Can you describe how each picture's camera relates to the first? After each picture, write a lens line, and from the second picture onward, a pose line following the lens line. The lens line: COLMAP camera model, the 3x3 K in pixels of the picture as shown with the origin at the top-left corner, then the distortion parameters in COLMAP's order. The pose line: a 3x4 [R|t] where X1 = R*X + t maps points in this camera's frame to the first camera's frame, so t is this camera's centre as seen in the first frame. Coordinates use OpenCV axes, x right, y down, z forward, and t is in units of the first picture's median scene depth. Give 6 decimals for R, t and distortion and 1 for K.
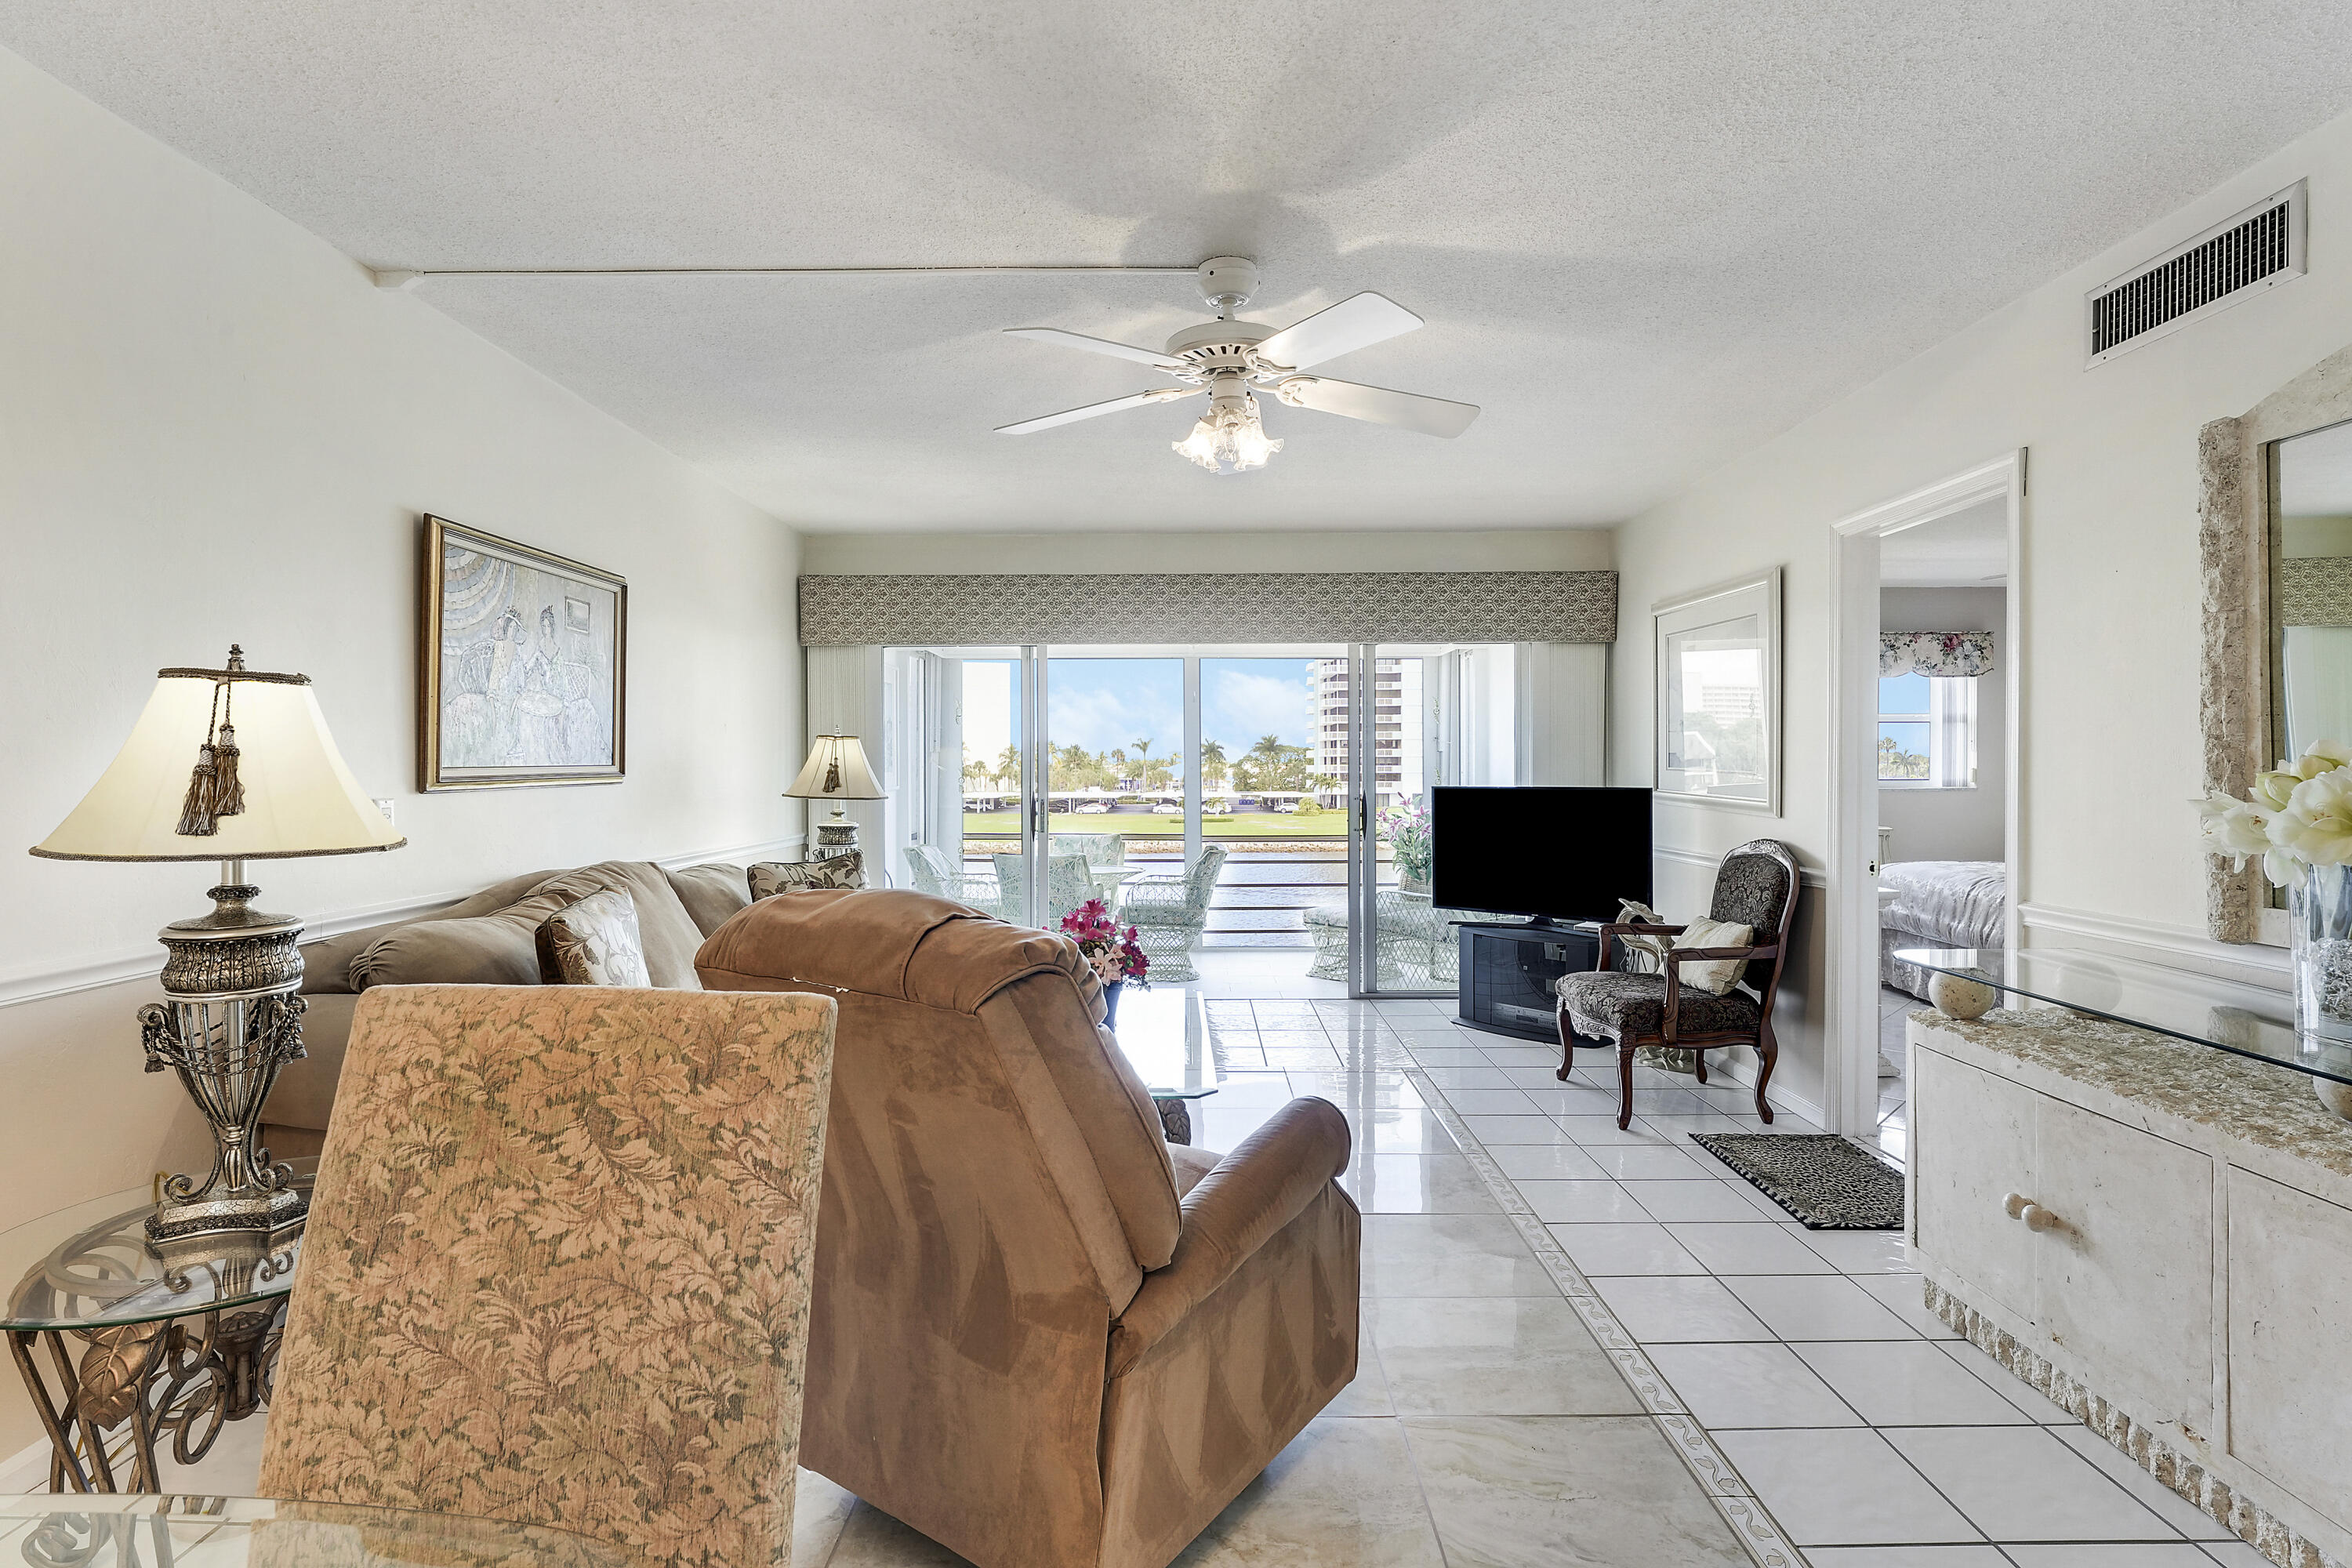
lens RADIAL K [[1073.0, 0, 1181.9], [0, 1073.0, 773.6], [0, 0, 1]] dist [-0.014706, -0.001857]
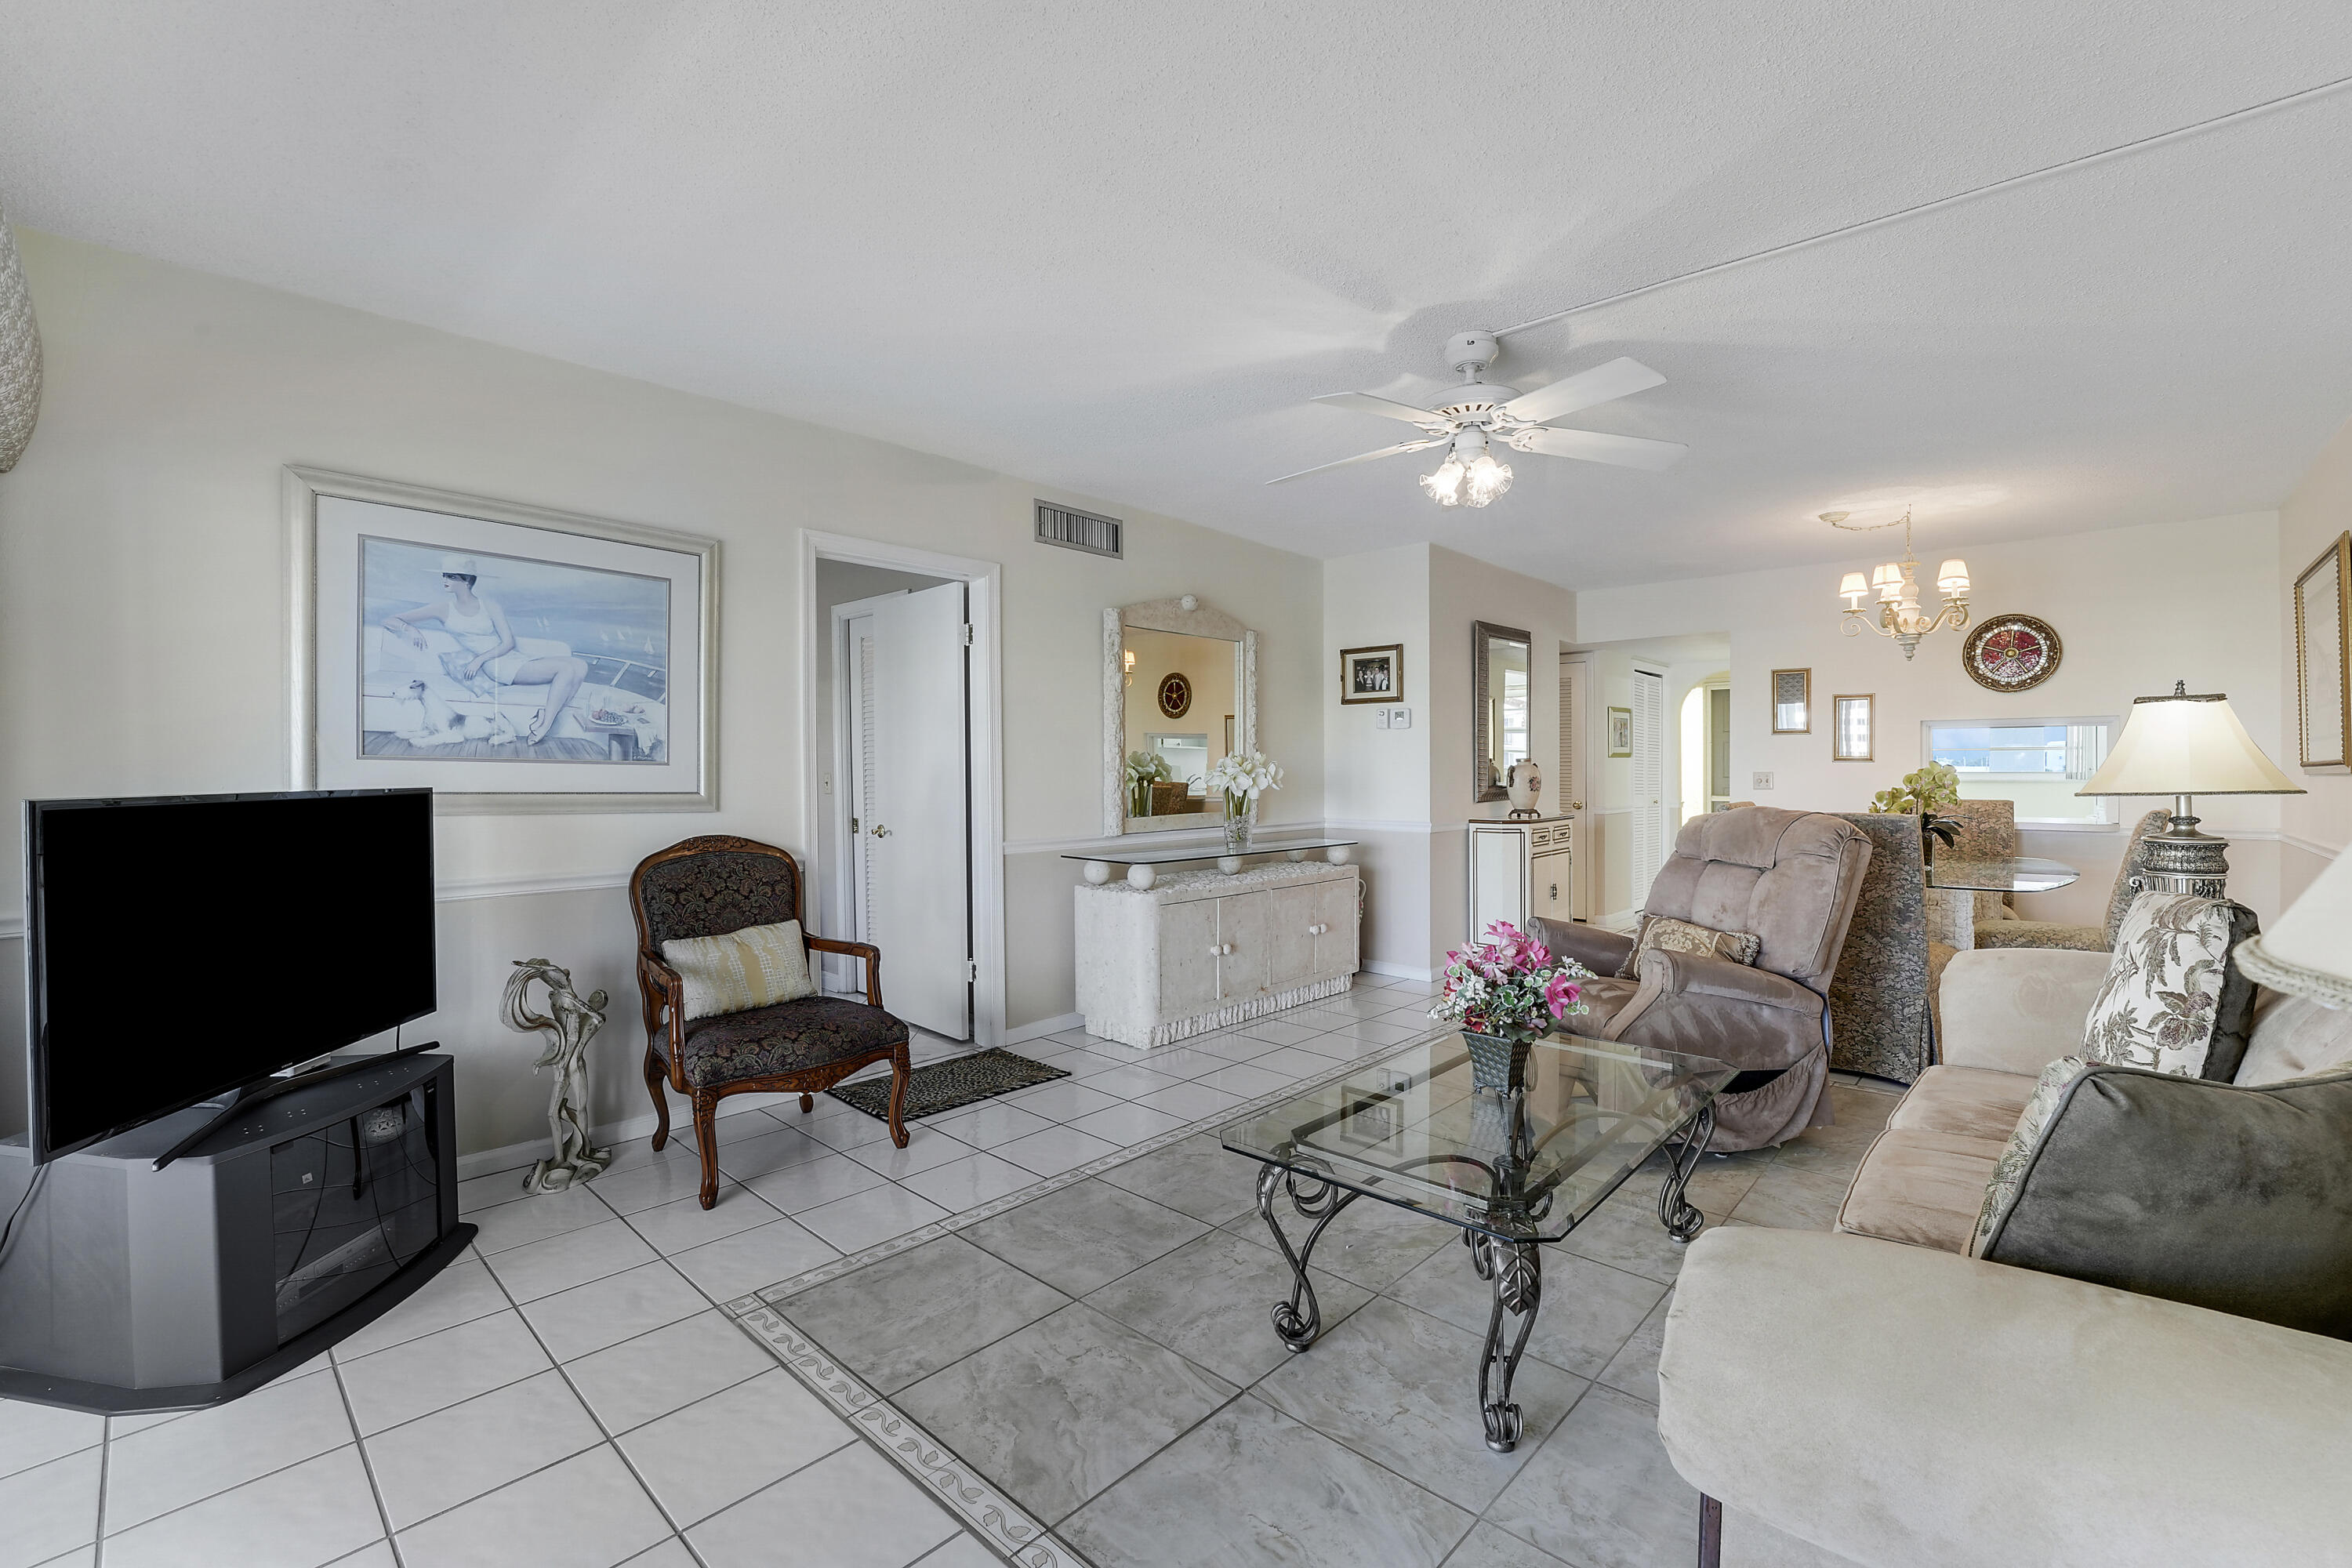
lens RADIAL K [[989.1, 0, 1174.0], [0, 989.1, 777.9], [0, 0, 1]] dist [-0.021945, -0.001647]
pose [[-0.727969, -0.003361, 0.685601, -0.319236], [0.006694, 0.999905, 0.012009, 0.005214], [-0.685577, 0.013331, -0.727878, 1.370426]]
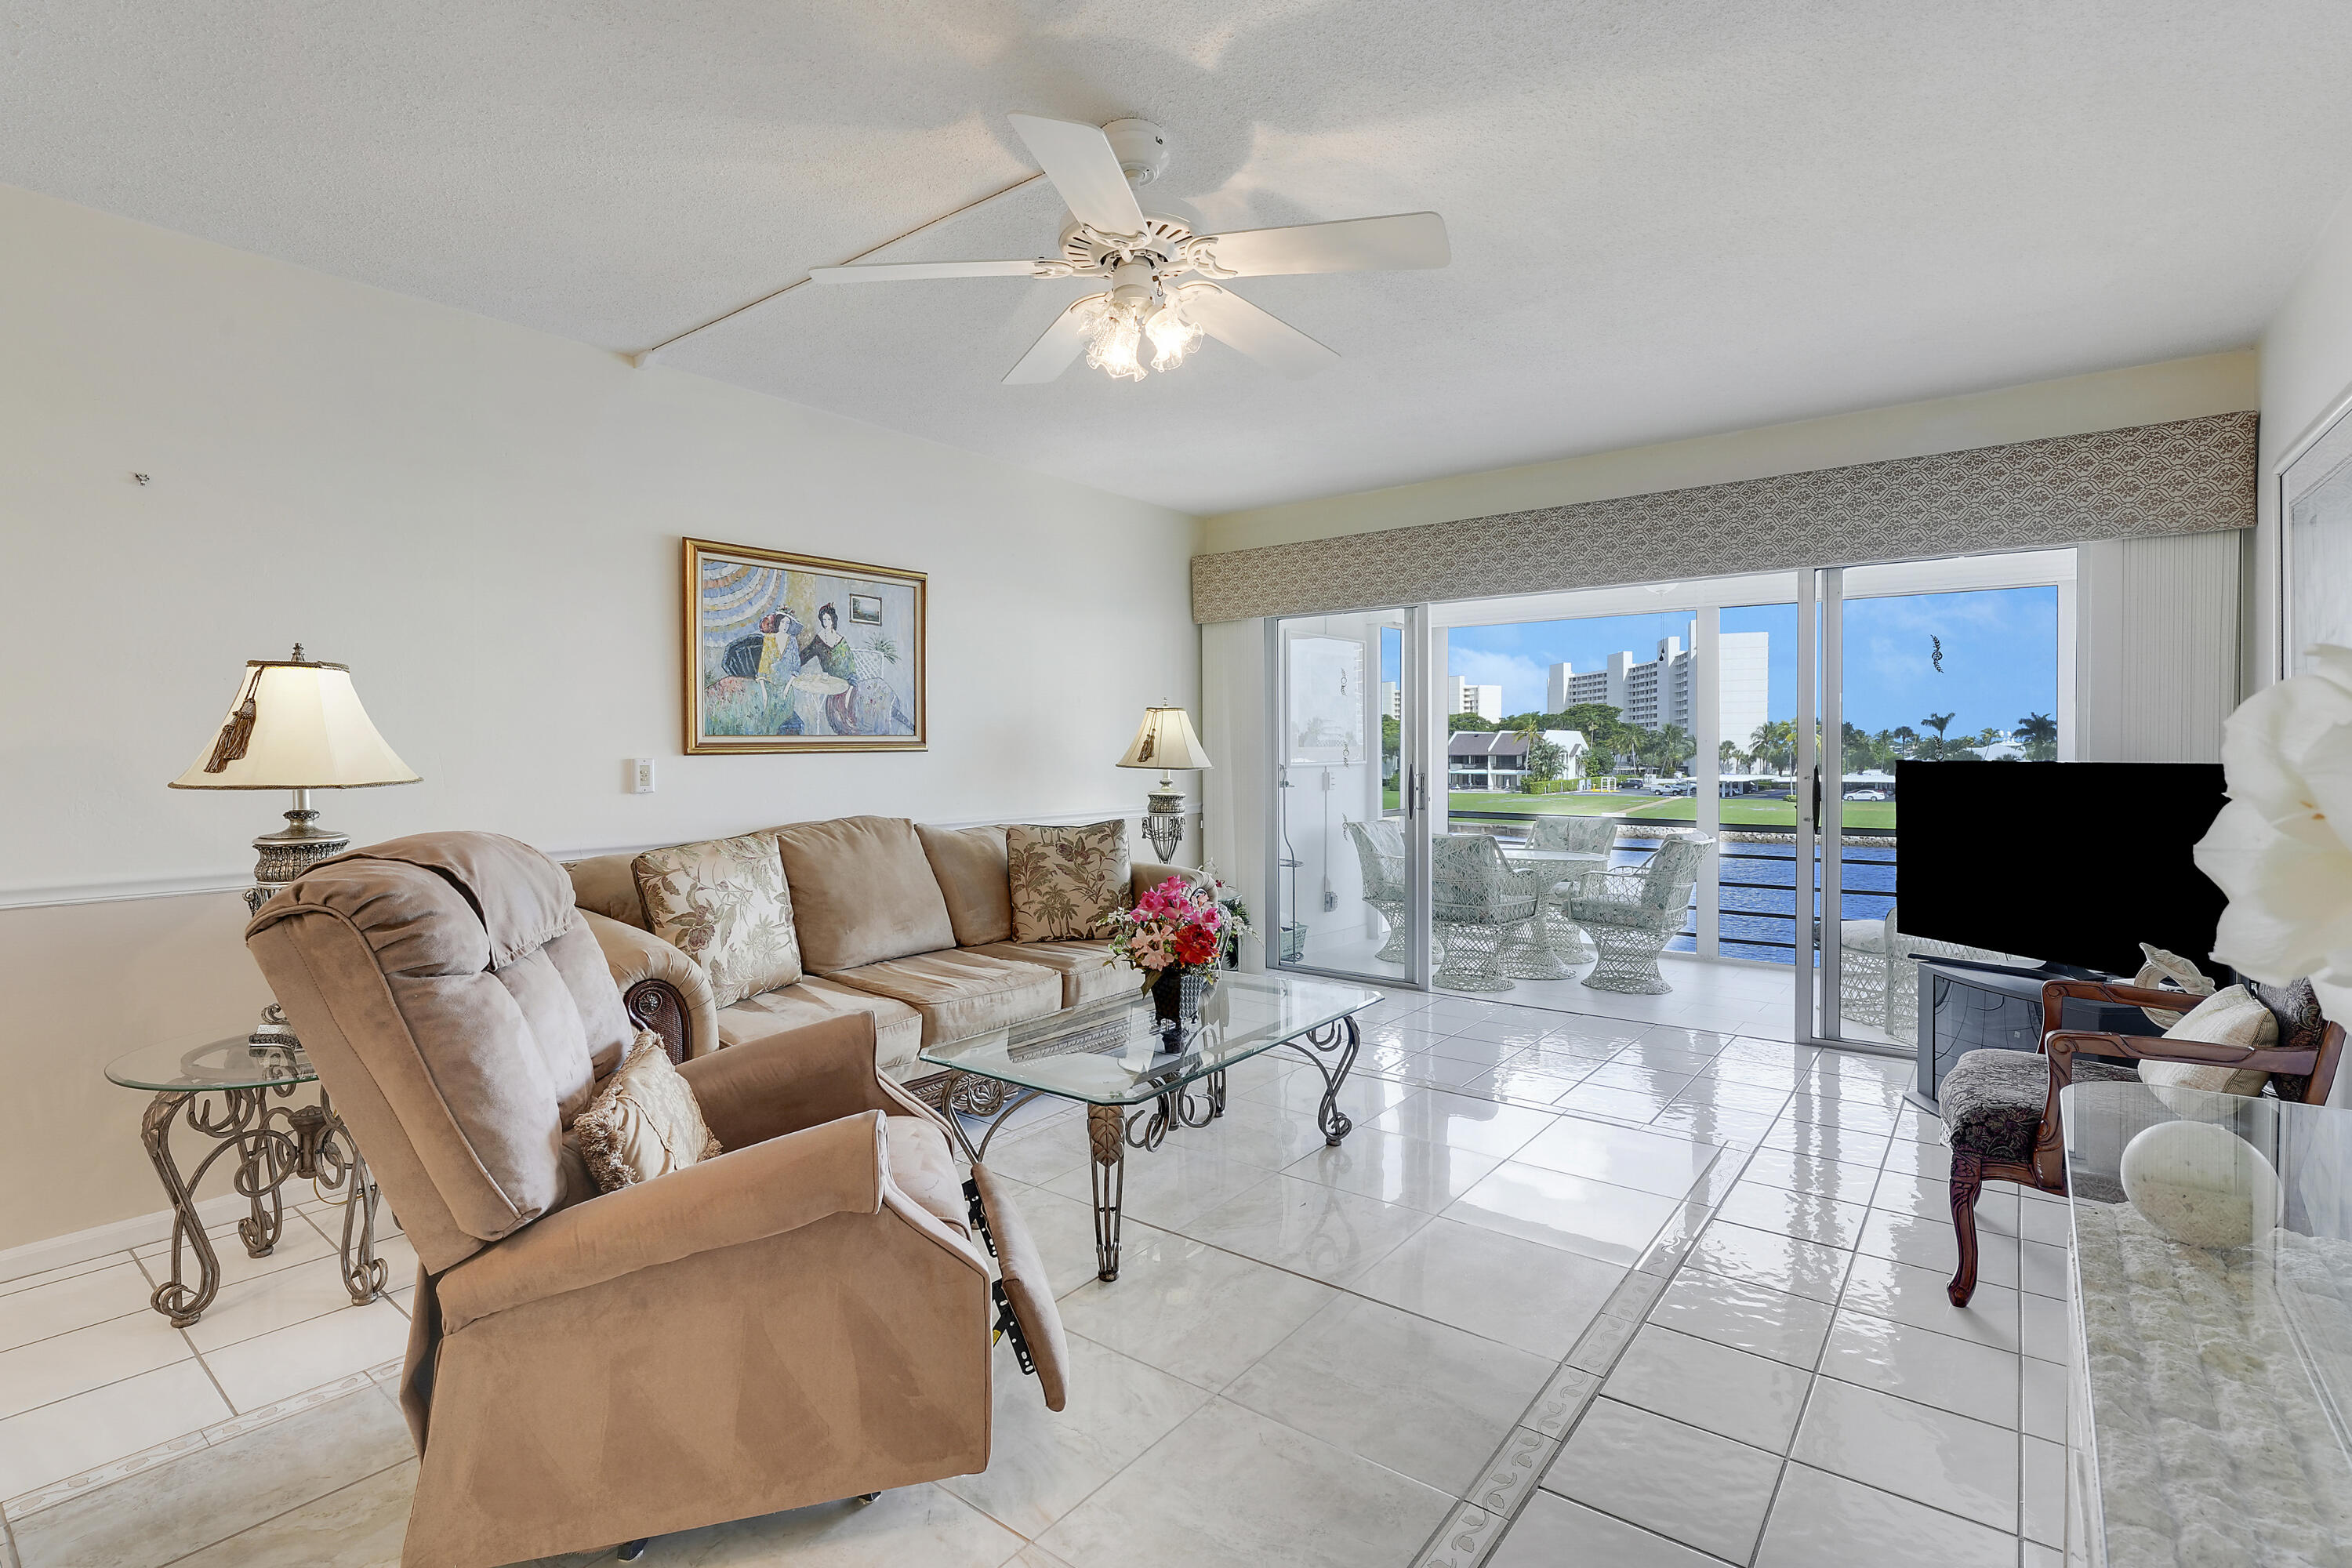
lens RADIAL K [[1073.0, 0, 1227.1], [0, 1073.0, 770.0], [0, 0, 1]] dist [-0.014706, -0.001857]
pose [[0.809518, 0.010342, -0.587004, 0.404557], [-0.001958, 0.999887, 0.014917, 0.010979], [0.587091, -0.010927, 0.809447, 0.236573]]
